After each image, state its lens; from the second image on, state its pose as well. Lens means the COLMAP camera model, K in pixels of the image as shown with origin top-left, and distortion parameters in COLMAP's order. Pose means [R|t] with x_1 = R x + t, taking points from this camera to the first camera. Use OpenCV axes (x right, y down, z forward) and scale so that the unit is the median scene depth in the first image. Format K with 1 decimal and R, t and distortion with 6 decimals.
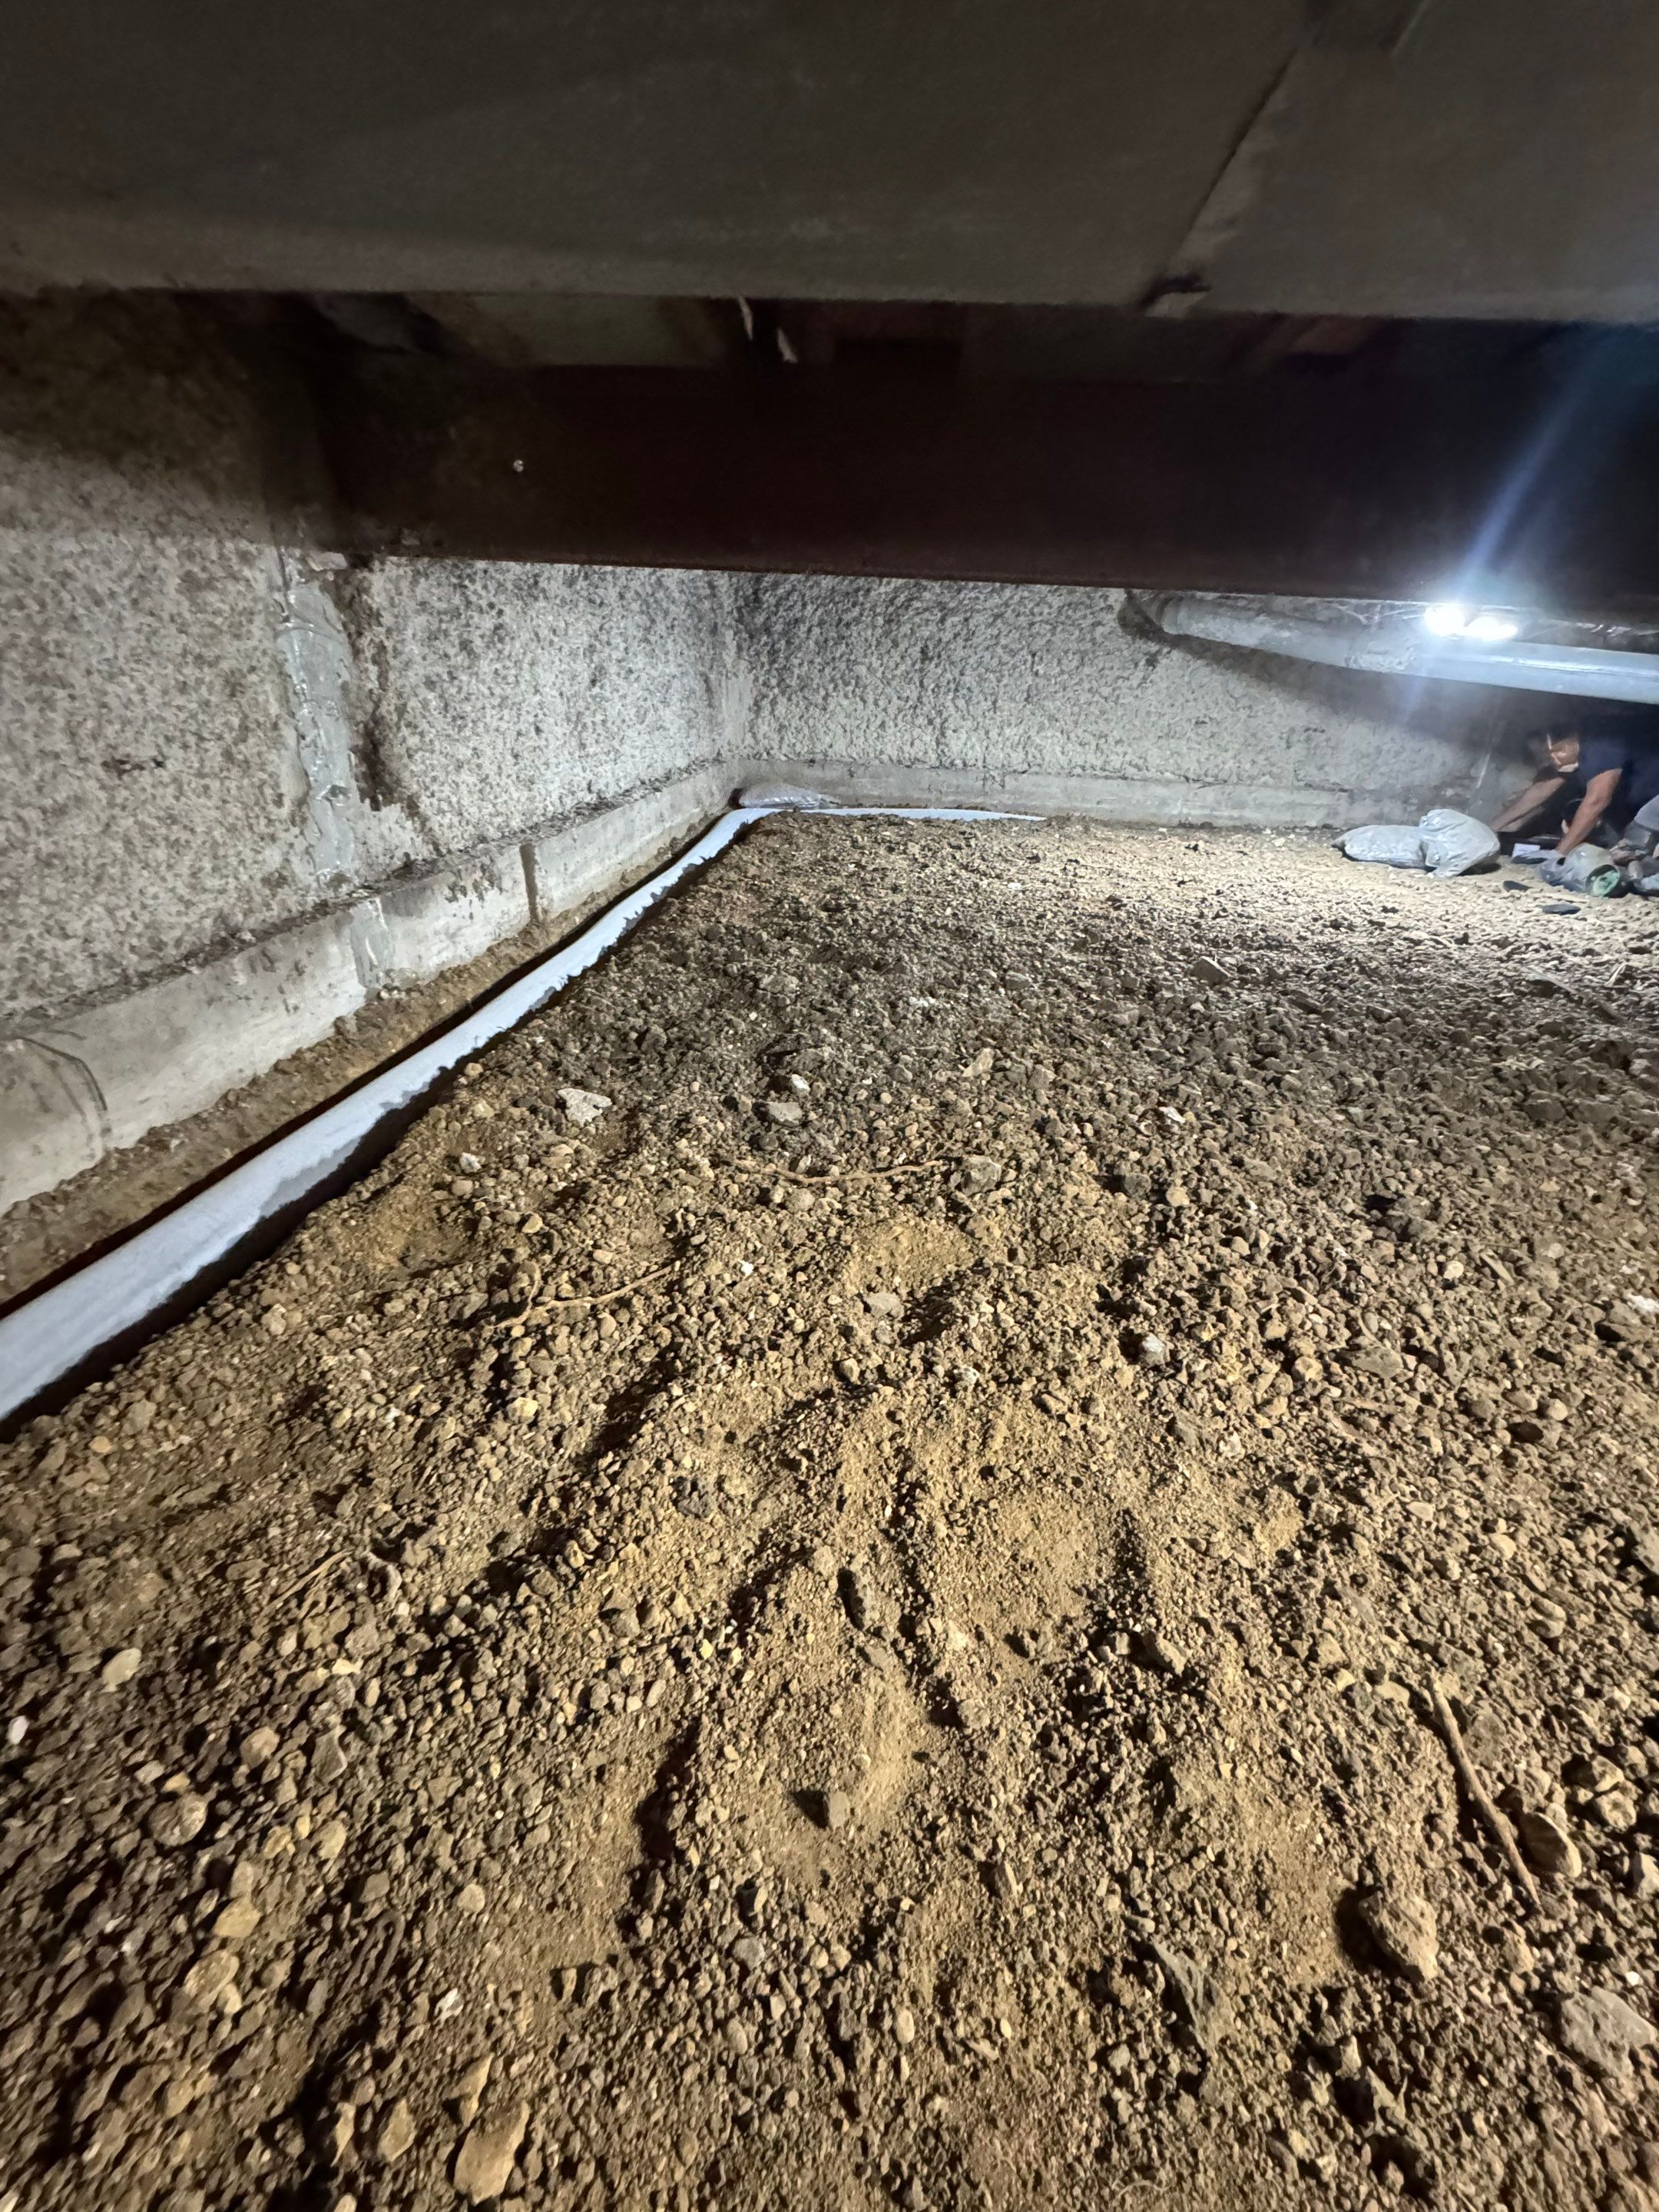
lens RADIAL K [[882.9, 0, 828.8], [0, 882.9, 1108.2], [0, 0, 1]] dist [-0.002476, -0.000207]
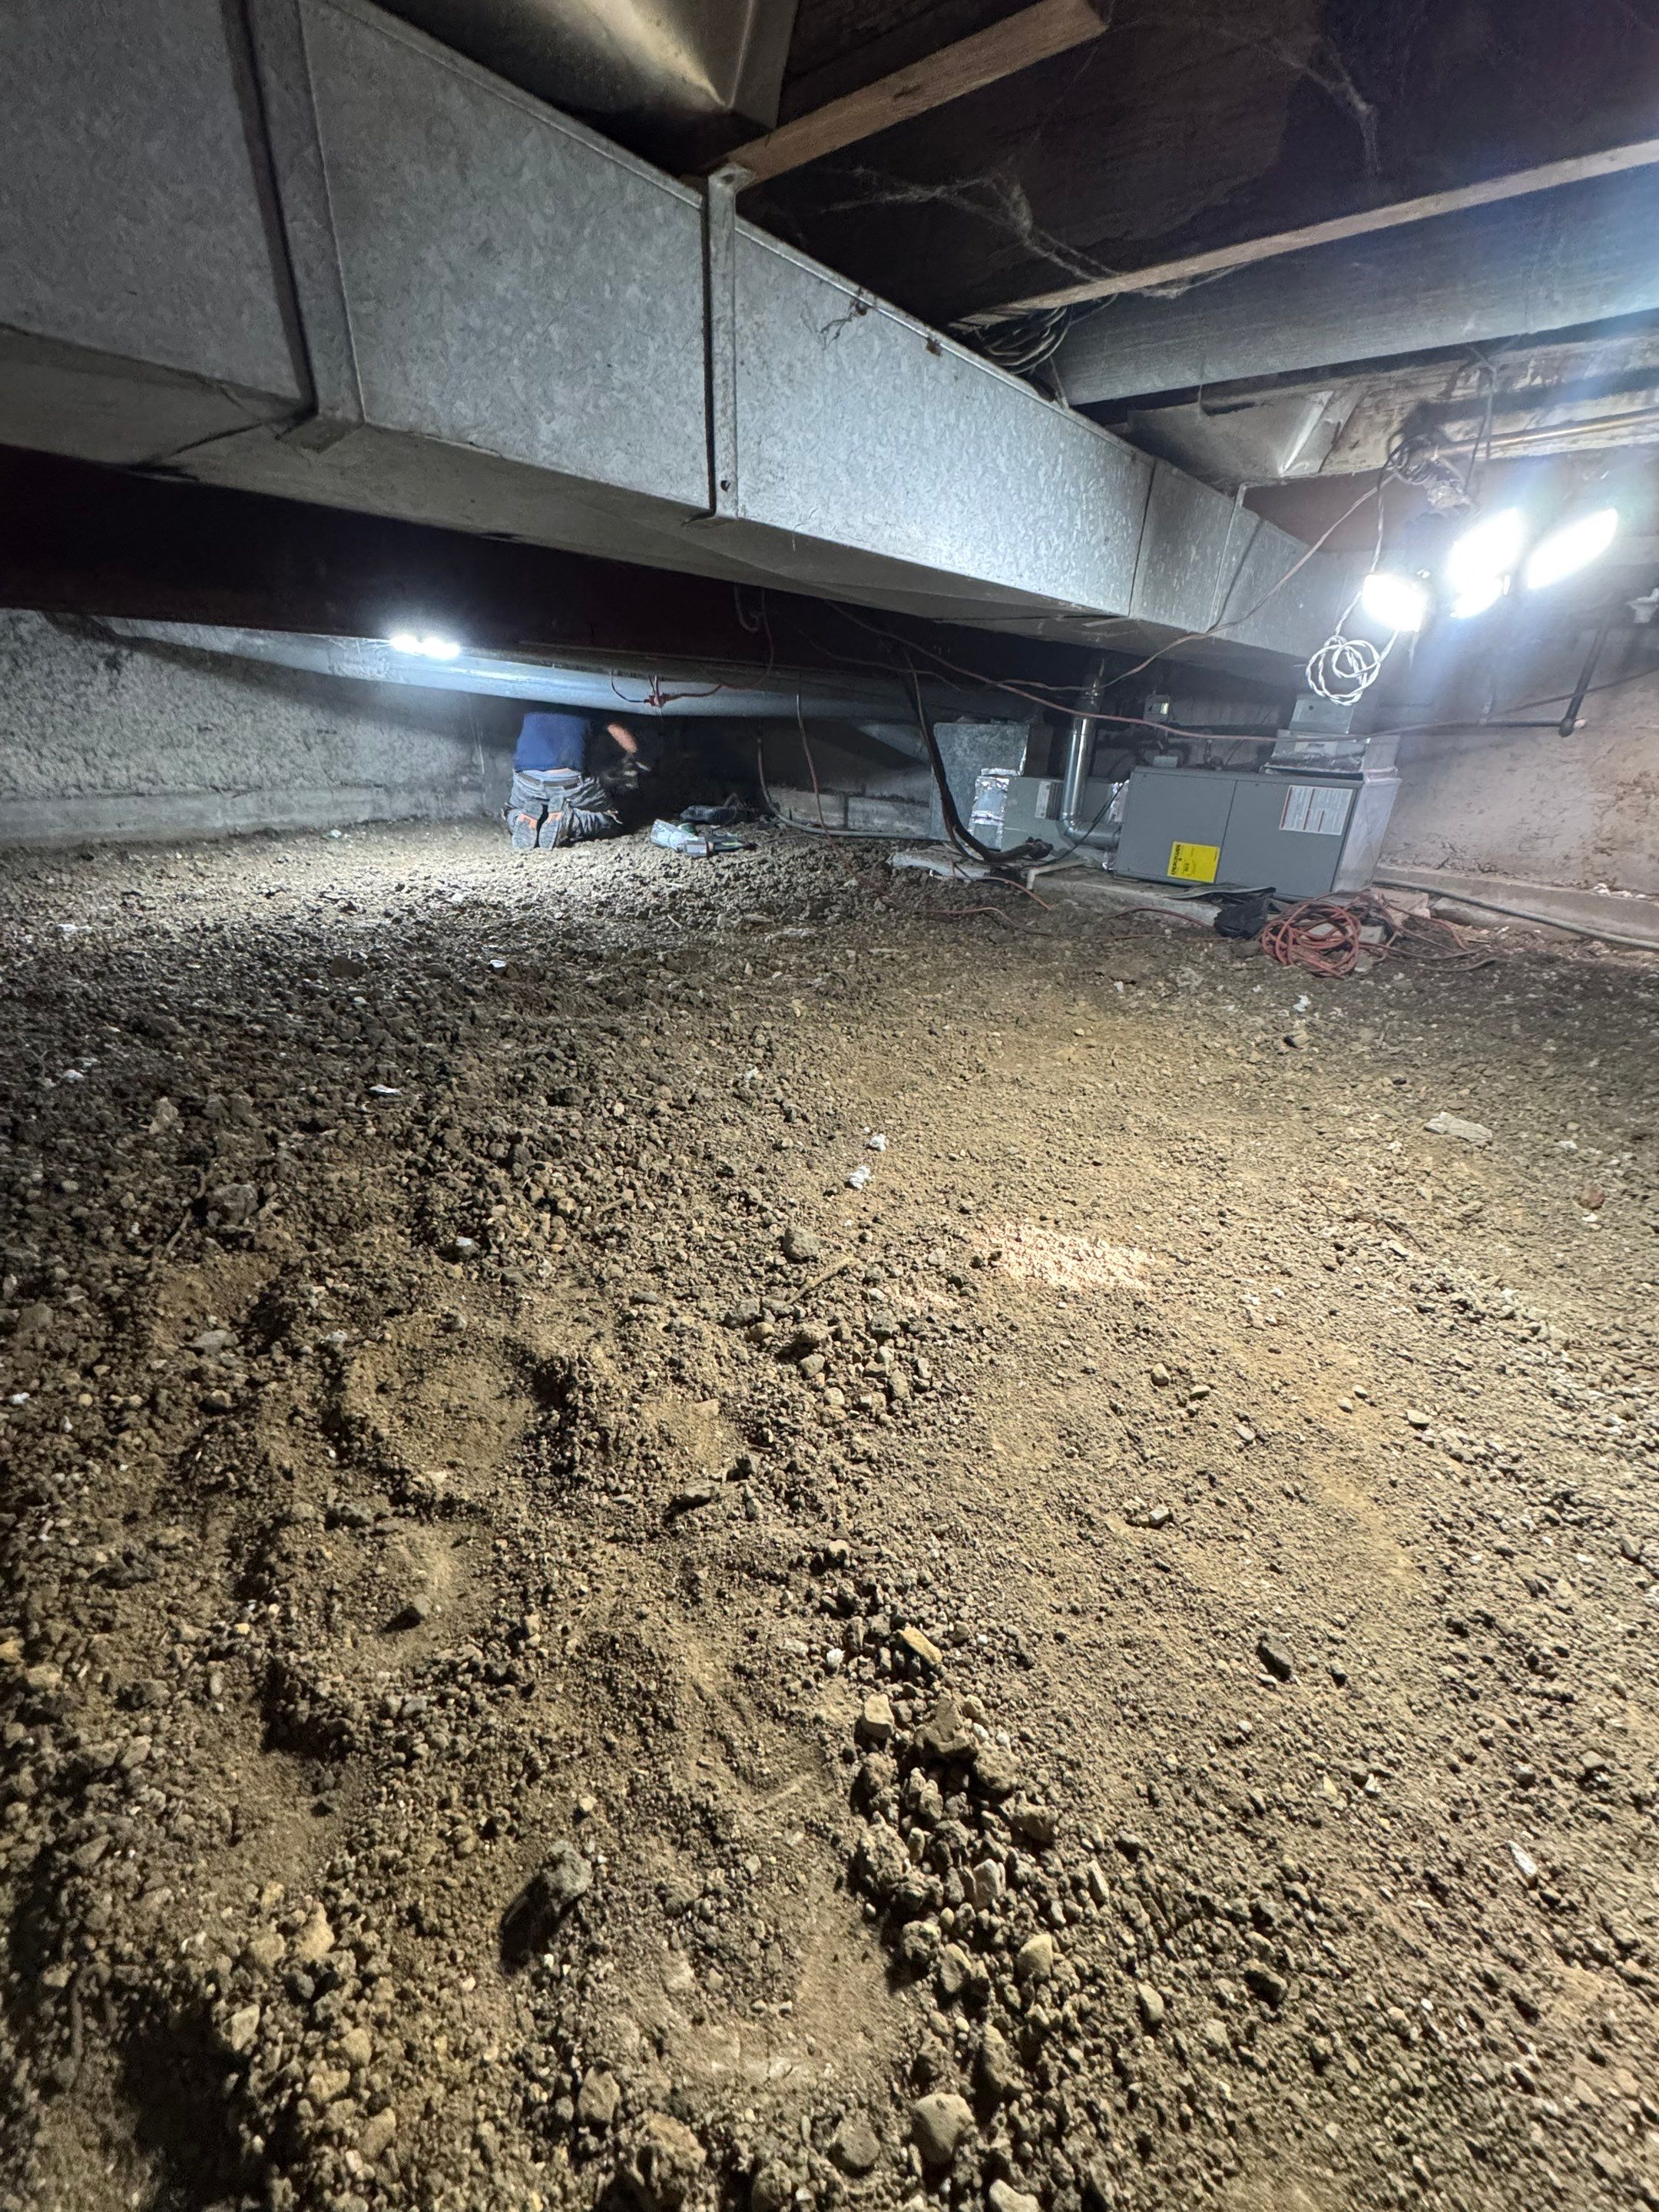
lens RADIAL K [[878.5, 0, 836.9], [0, 878.5, 1105.0], [0, 0, 1]] dist [-0.003250, 0.000042]
pose [[0.564065, -0.359786, 0.743226, -0.124578], [0.353563, 0.918634, 0.176365, 0.030798], [-0.746206, 0.163296, 0.645377, -0.160963]]
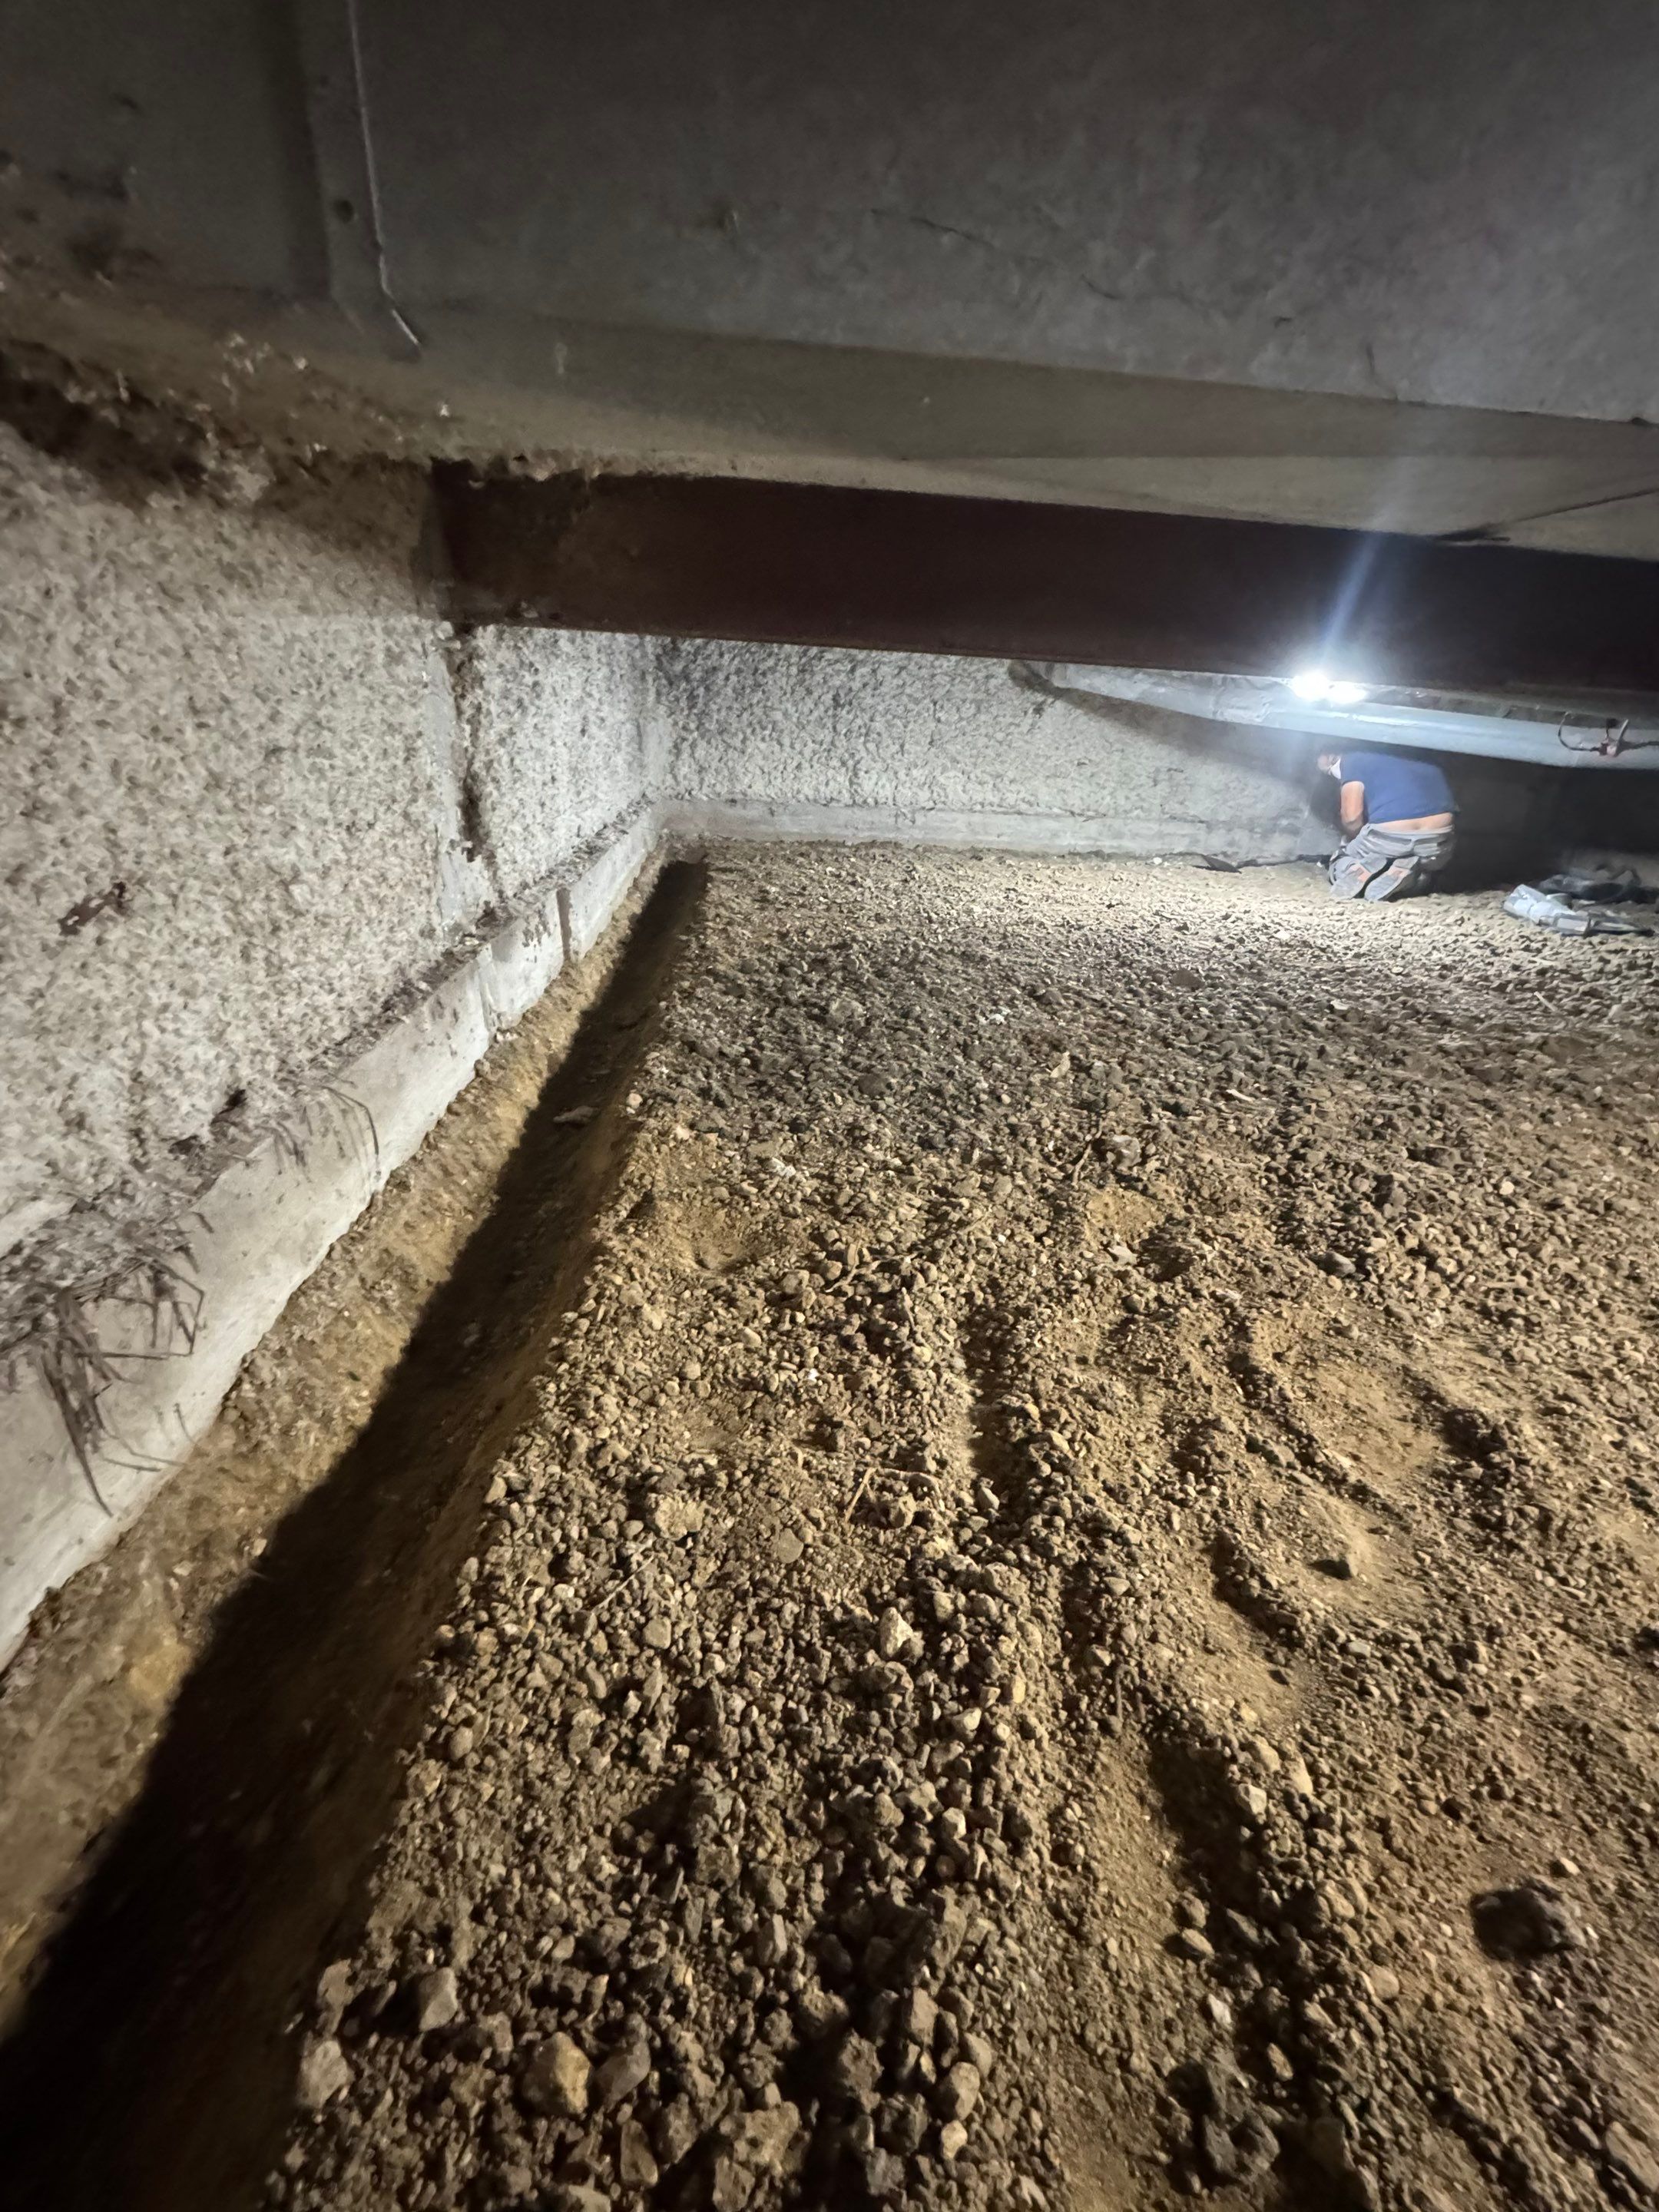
lens RADIAL K [[882.9, 0, 828.8], [0, 882.9, 1108.2], [0, 0, 1]] dist [-0.002476, -0.000207]
pose [[0.982053, -0.070785, 0.174815, -0.359453], [0.076376, 0.996754, -0.025456, 0.012147], [-0.172446, 0.038351, 0.984272, -0.099598]]
